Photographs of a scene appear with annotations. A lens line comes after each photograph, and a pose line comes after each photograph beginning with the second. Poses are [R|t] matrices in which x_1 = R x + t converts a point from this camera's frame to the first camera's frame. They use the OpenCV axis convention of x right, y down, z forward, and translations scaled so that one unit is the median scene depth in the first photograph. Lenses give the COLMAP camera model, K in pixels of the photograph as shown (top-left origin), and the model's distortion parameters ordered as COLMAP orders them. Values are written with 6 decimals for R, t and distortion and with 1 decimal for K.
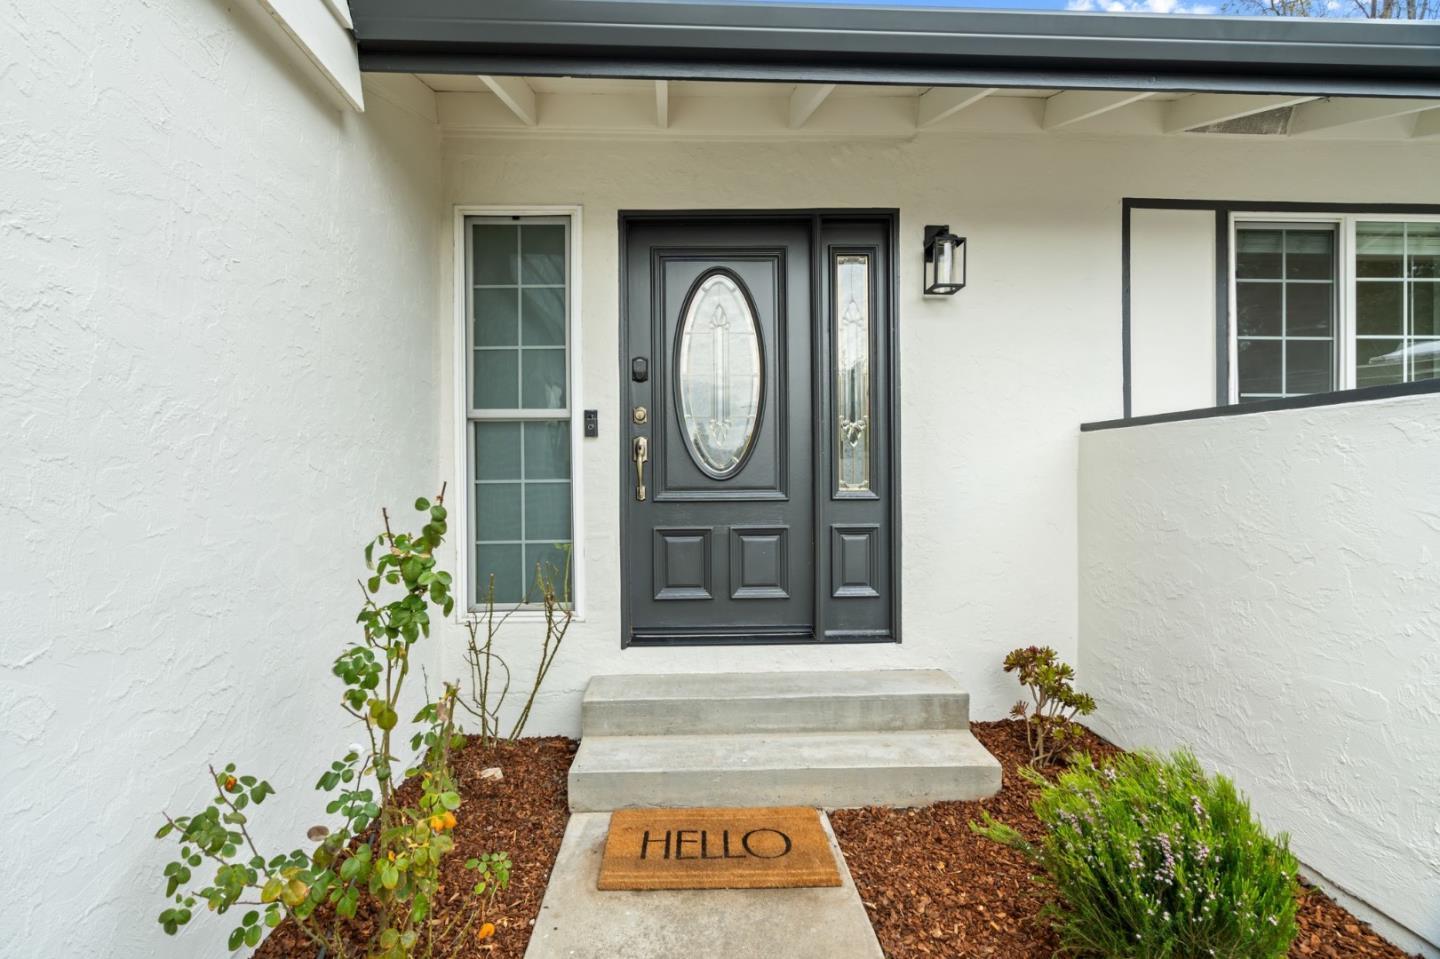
lens RADIAL K [[658.0, 0, 719.4], [0, 658.0, 484.9], [0, 0, 1]] dist [-0.004870, 0.001203]
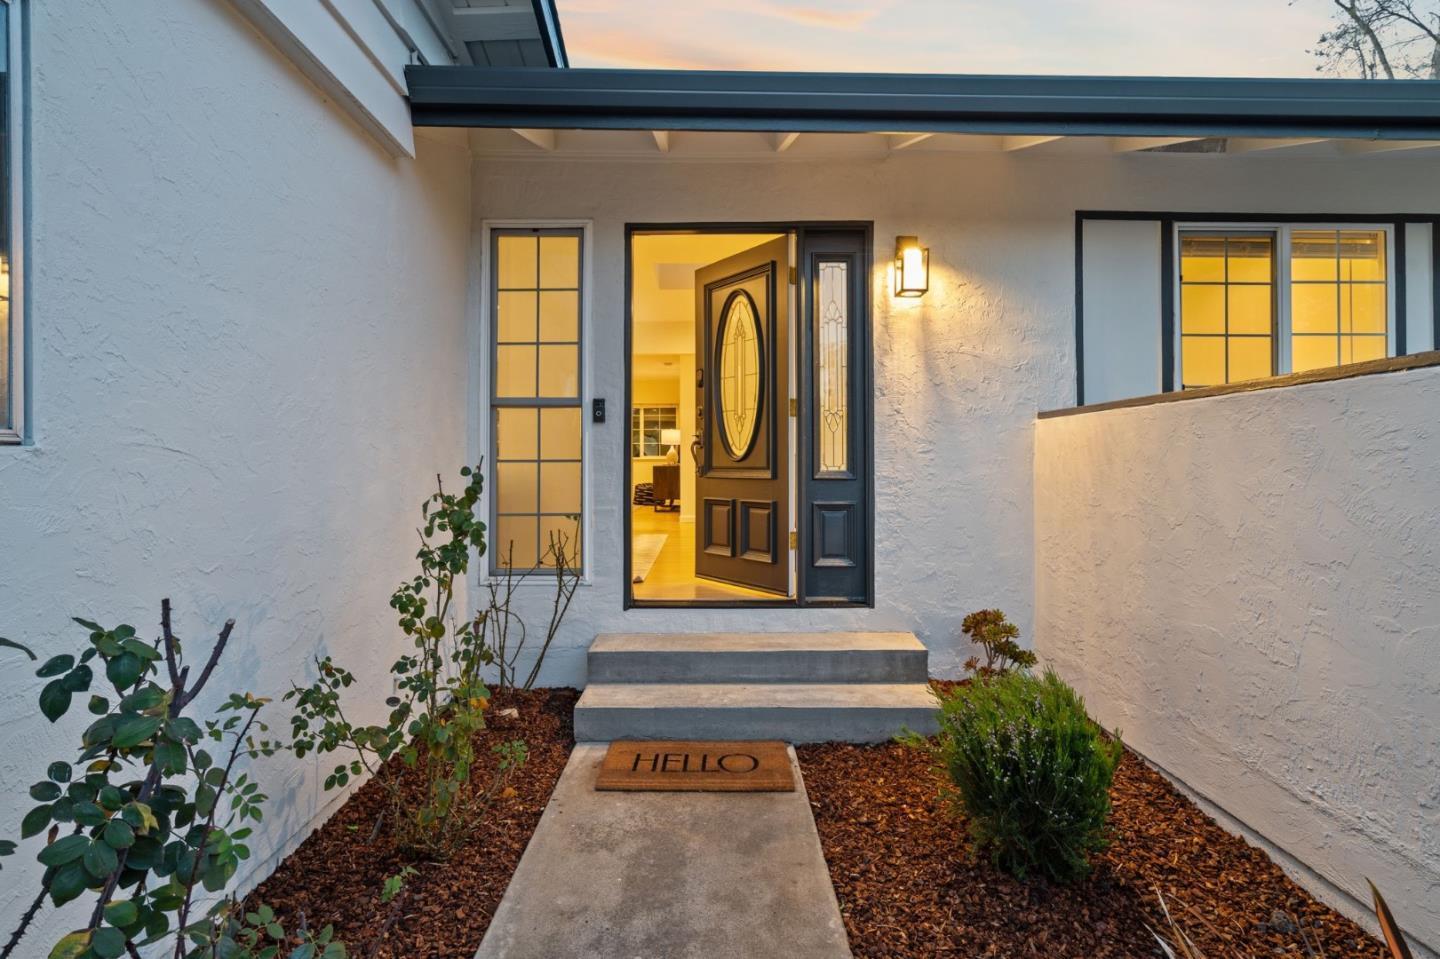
lens RADIAL K [[658.0, 0, 718.0], [0, 658.0, 457.9], [0, 0, 1]] dist [-0.004870, 0.001203]
pose [[0.999699, 0.006645, -0.023616, 0.059754], [-0.007059, 0.999822, -0.017519, 0.012189], [0.023495, 0.017681, 0.999568, -0.204350]]
